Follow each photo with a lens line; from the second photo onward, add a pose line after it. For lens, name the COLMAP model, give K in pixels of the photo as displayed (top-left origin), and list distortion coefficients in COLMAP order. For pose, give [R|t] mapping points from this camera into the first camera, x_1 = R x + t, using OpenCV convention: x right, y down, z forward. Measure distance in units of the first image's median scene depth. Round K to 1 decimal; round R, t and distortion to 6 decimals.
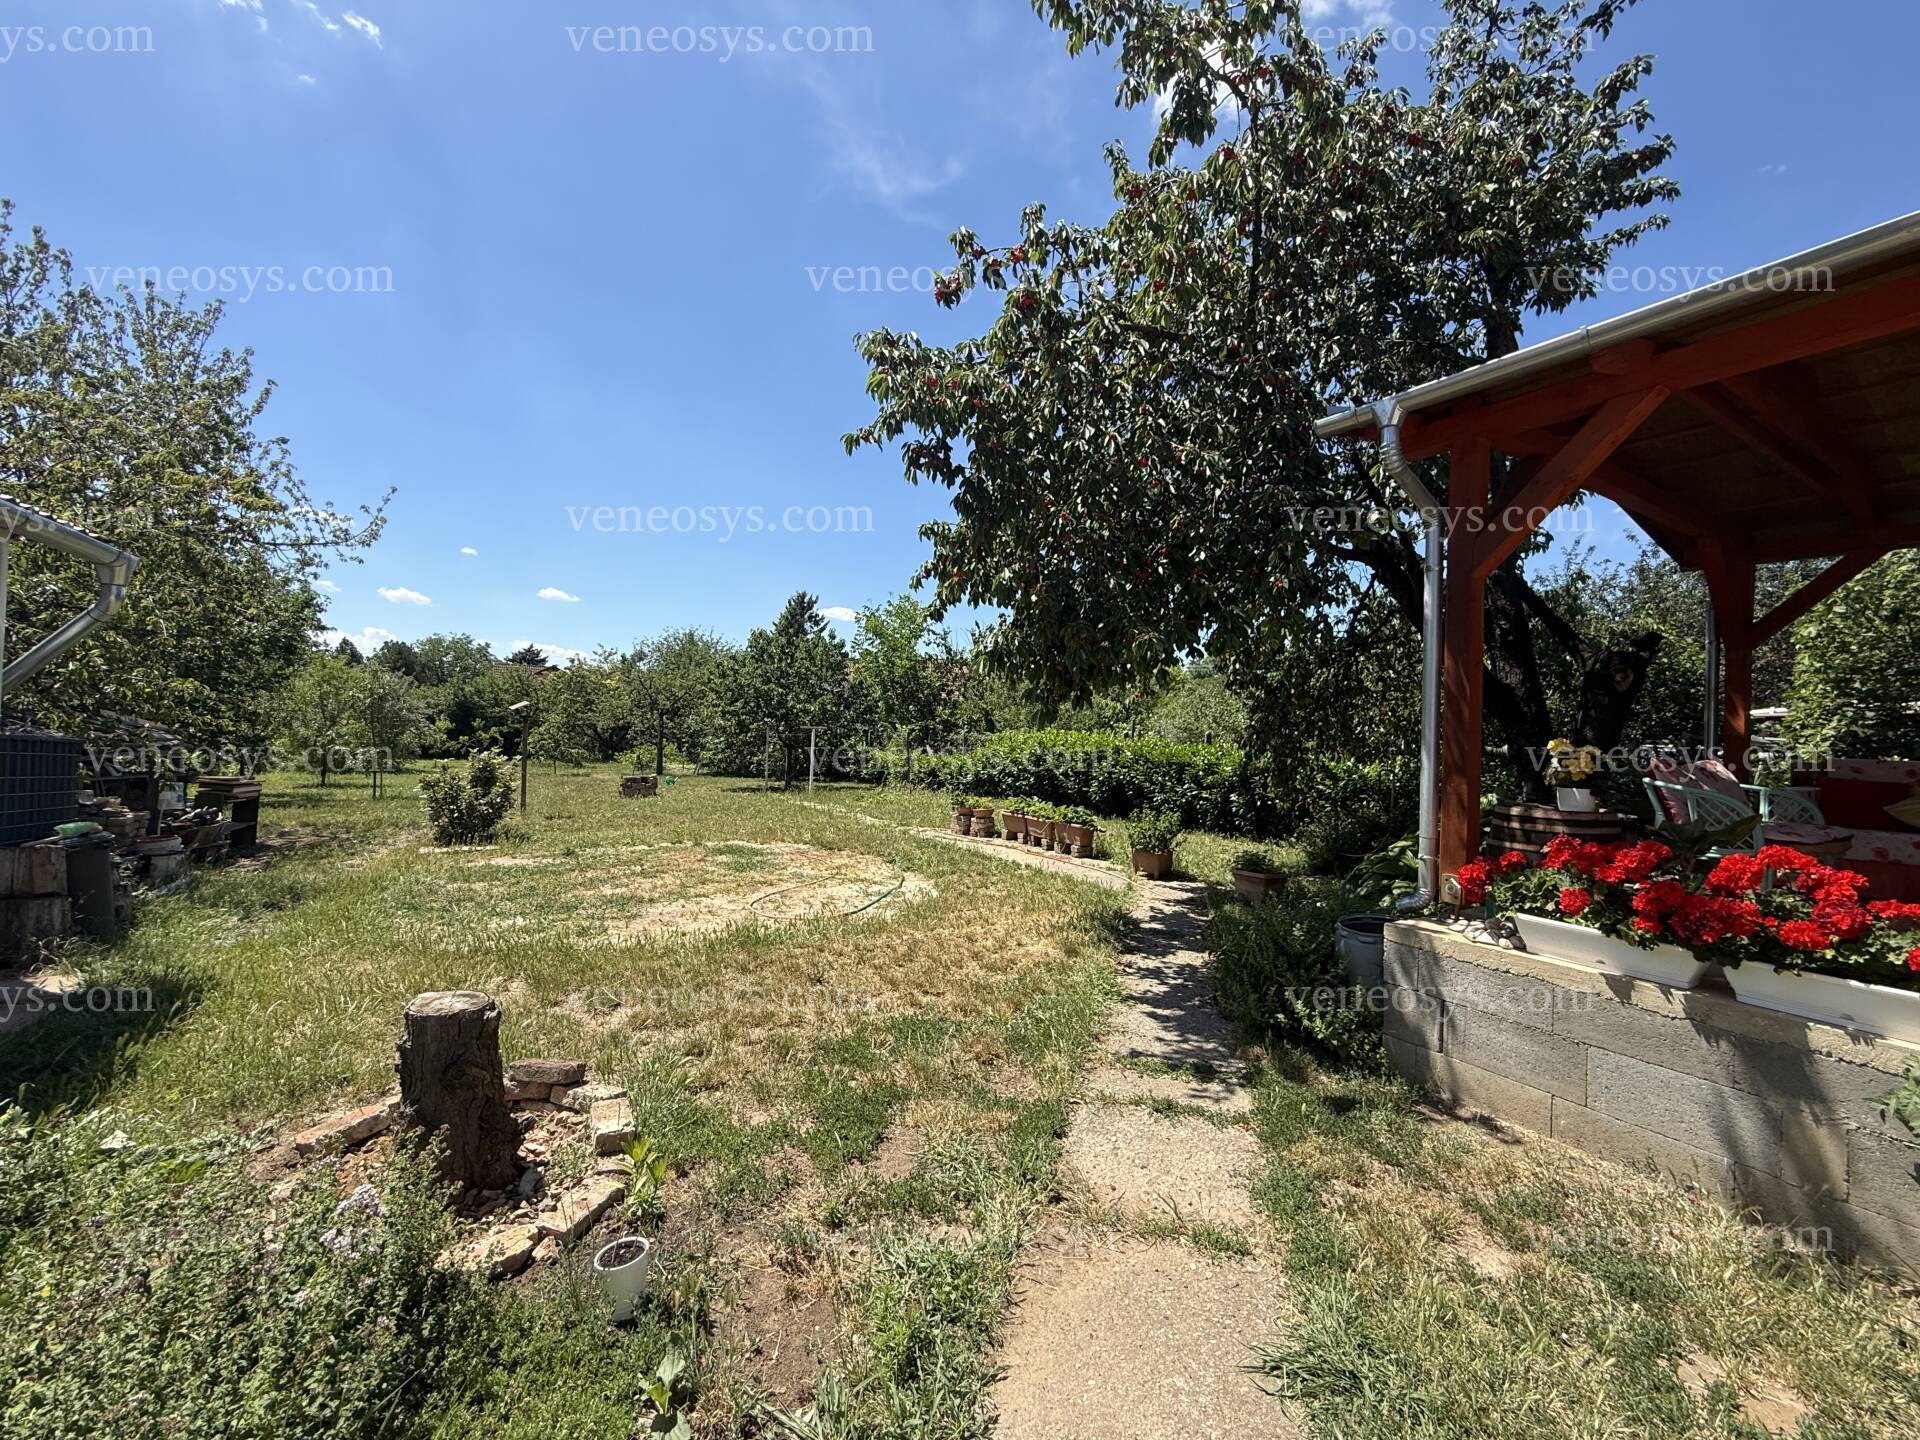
lens RADIAL K [[765.7, 0, 951.8], [0, 765.7, 716.0], [0, 0, 1]] dist [-0.004353, 0.001071]
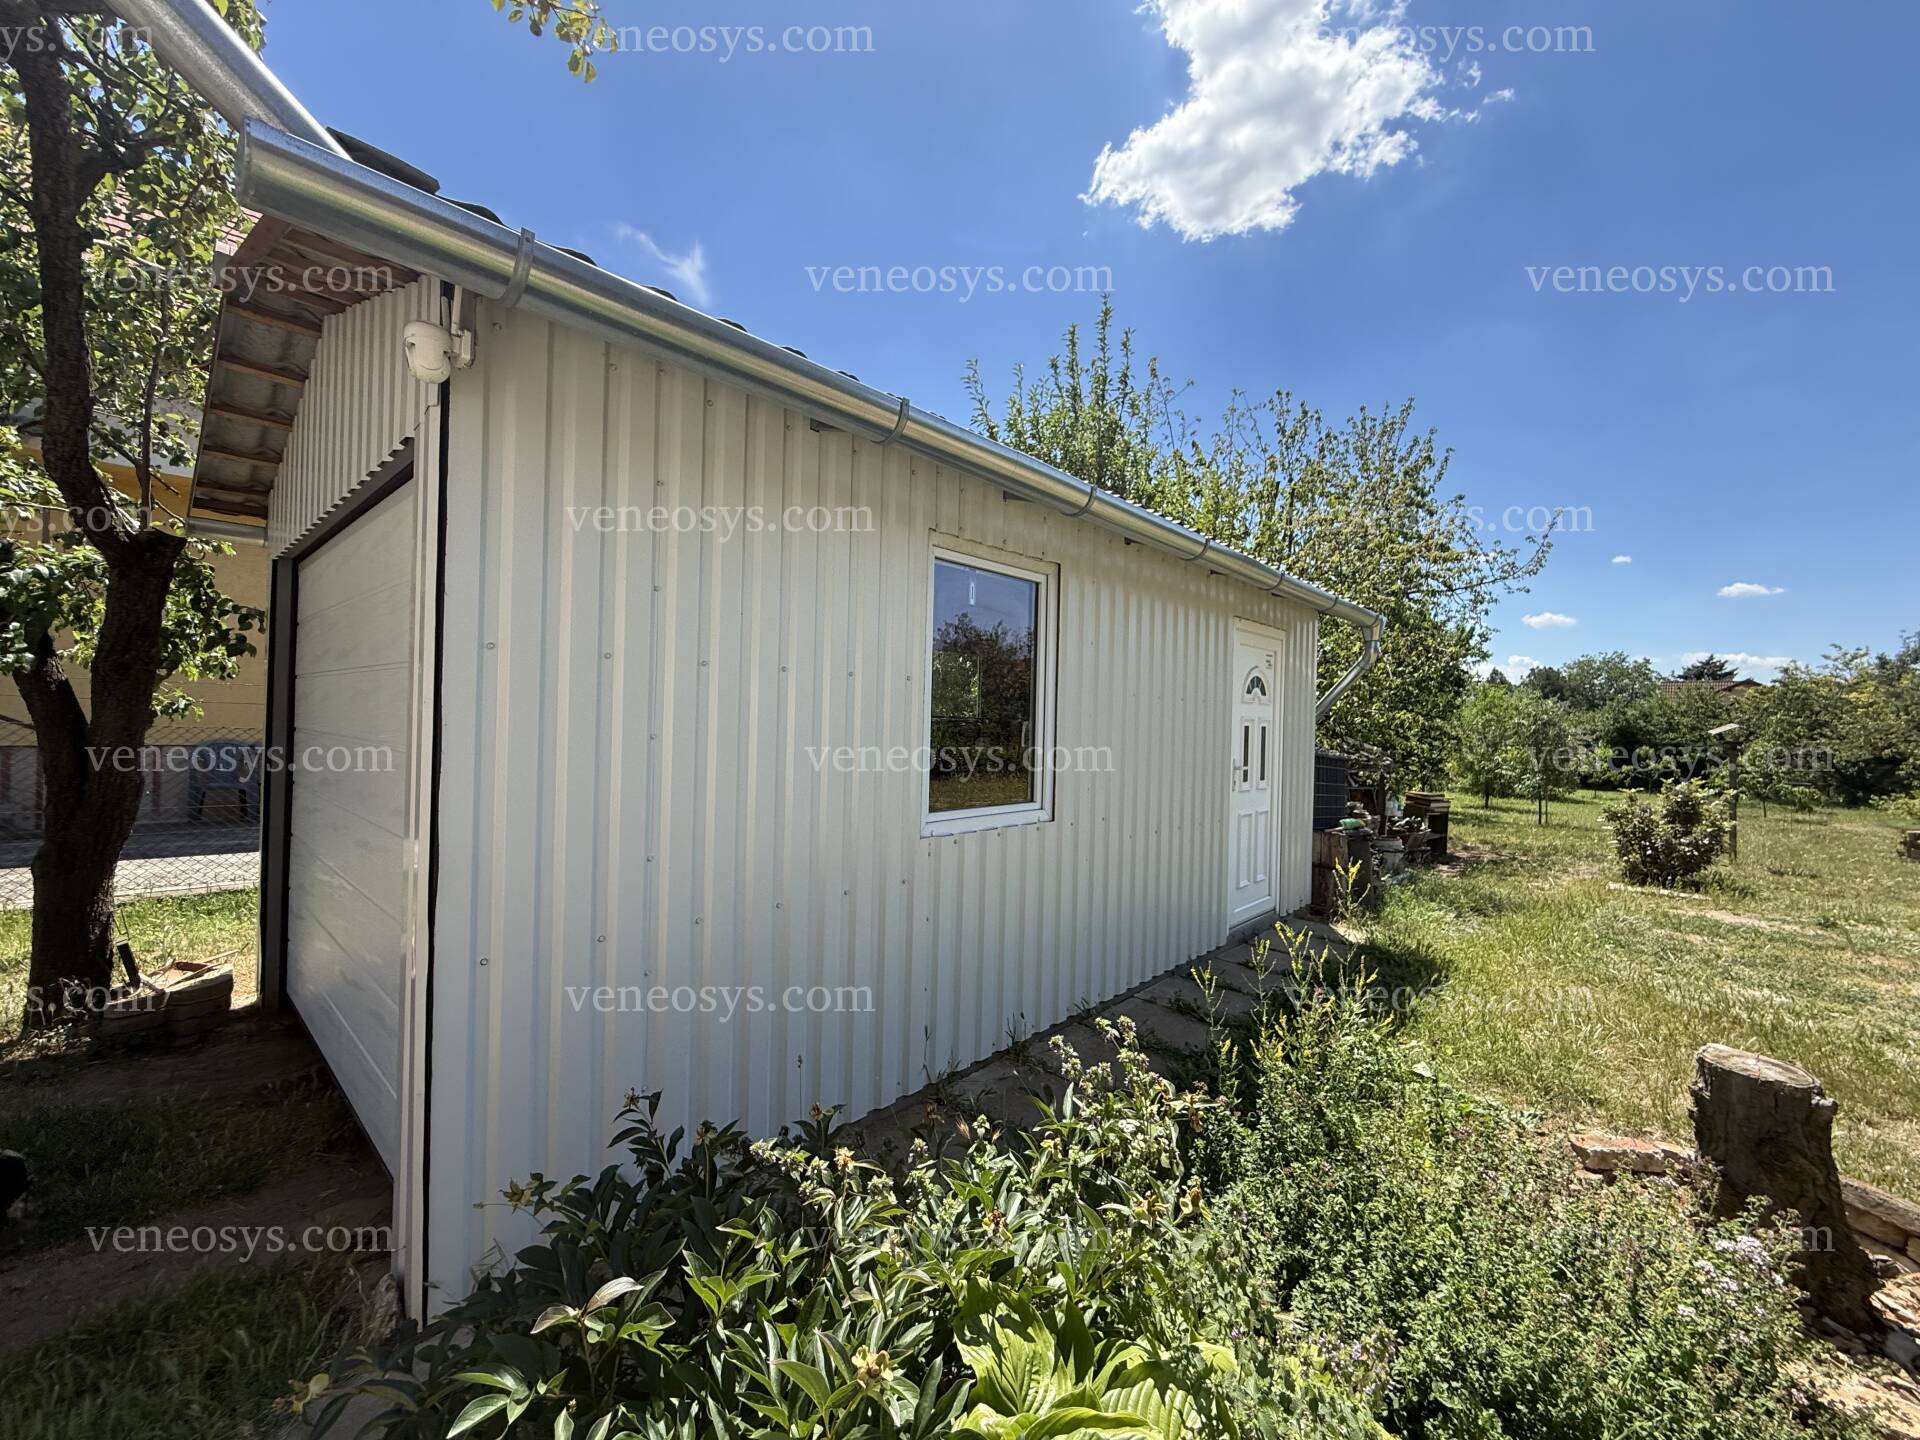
lens RADIAL K [[765.7, 0, 954.3], [0, 765.7, 714.3], [0, 0, 1]] dist [-0.004353, 0.001071]
pose [[0.283637, -0.033215, -0.958356, -0.017928], [-0.003254, 0.999361, -0.035599, 0.002534], [0.958926, 0.013215, 0.283347, -0.030267]]
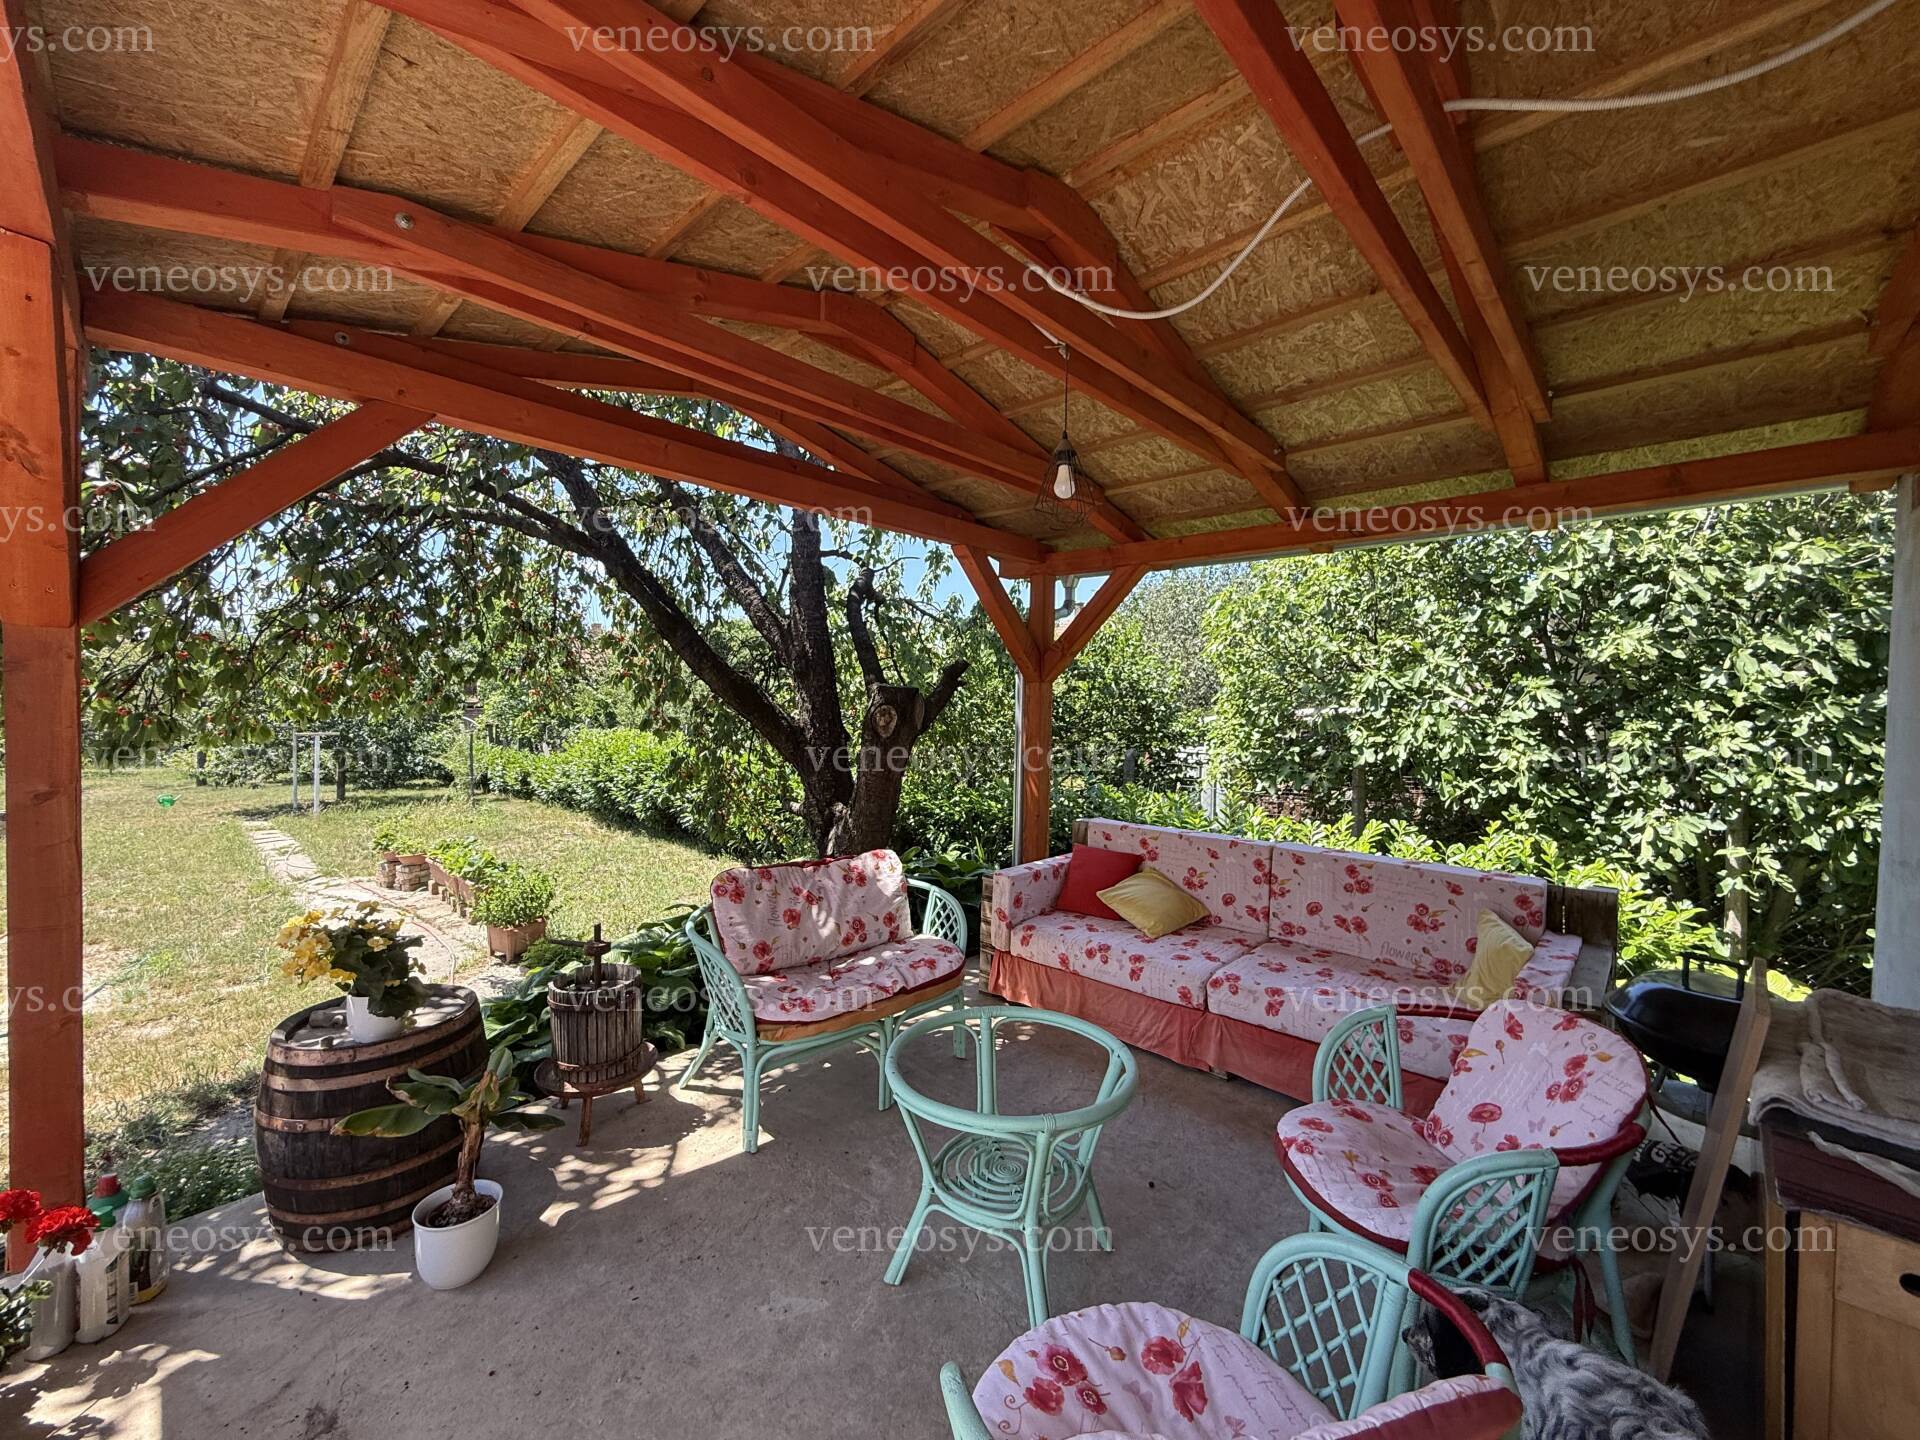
lens RADIAL K [[765.7, 0, 959.3], [0, 765.7, 713.6], [0, 0, 1]] dist [-0.004353, 0.001071]
pose [[0.959679, -0.020333, 0.280363, 0.376662], [0.010747, 0.999305, 0.035687, -0.042613], [-0.280894, -0.031235, 0.959230, 0.120377]]
